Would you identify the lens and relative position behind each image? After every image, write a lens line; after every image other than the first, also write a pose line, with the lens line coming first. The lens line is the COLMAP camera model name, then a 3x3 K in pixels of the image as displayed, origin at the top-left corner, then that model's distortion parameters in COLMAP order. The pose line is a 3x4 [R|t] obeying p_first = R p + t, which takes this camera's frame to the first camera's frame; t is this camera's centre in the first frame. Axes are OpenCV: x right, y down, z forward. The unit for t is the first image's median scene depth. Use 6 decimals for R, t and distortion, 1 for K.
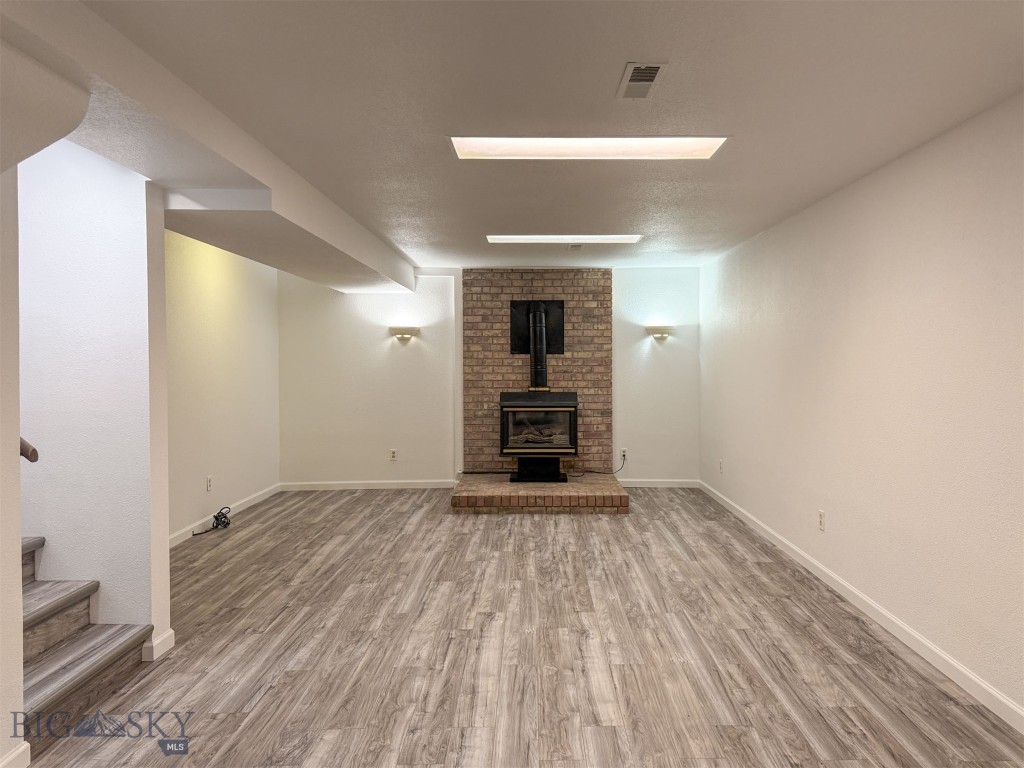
lens RADIAL K [[748.0, 0, 511.4], [0, 748.0, 387.7], [0, 0, 1]] dist [0.035978, -0.038503]
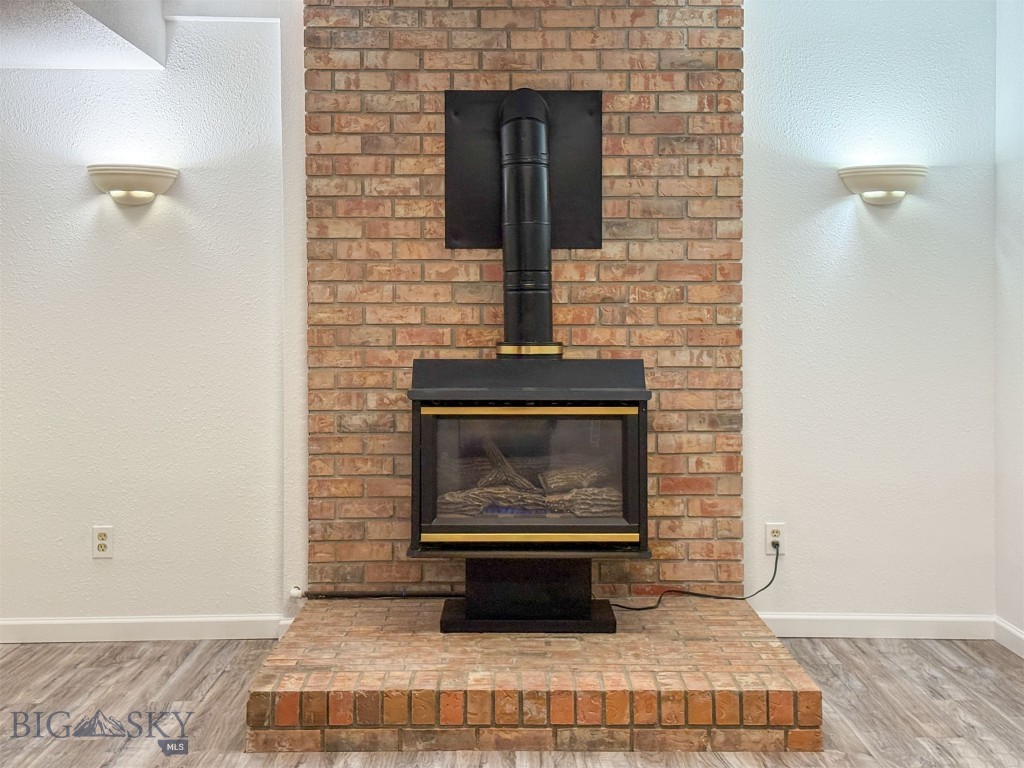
lens RADIAL K [[1433.2, 0, 511.0], [0, 1433.2, 385.2], [0, 0, 1]] dist [0.015760, 0.000000]
pose [[0.999458, 0.001613, 0.032872, 0.007621], [-0.002197, 0.999840, 0.017753, 0.006354], [-0.032838, -0.017816, 0.999302, 0.358880]]
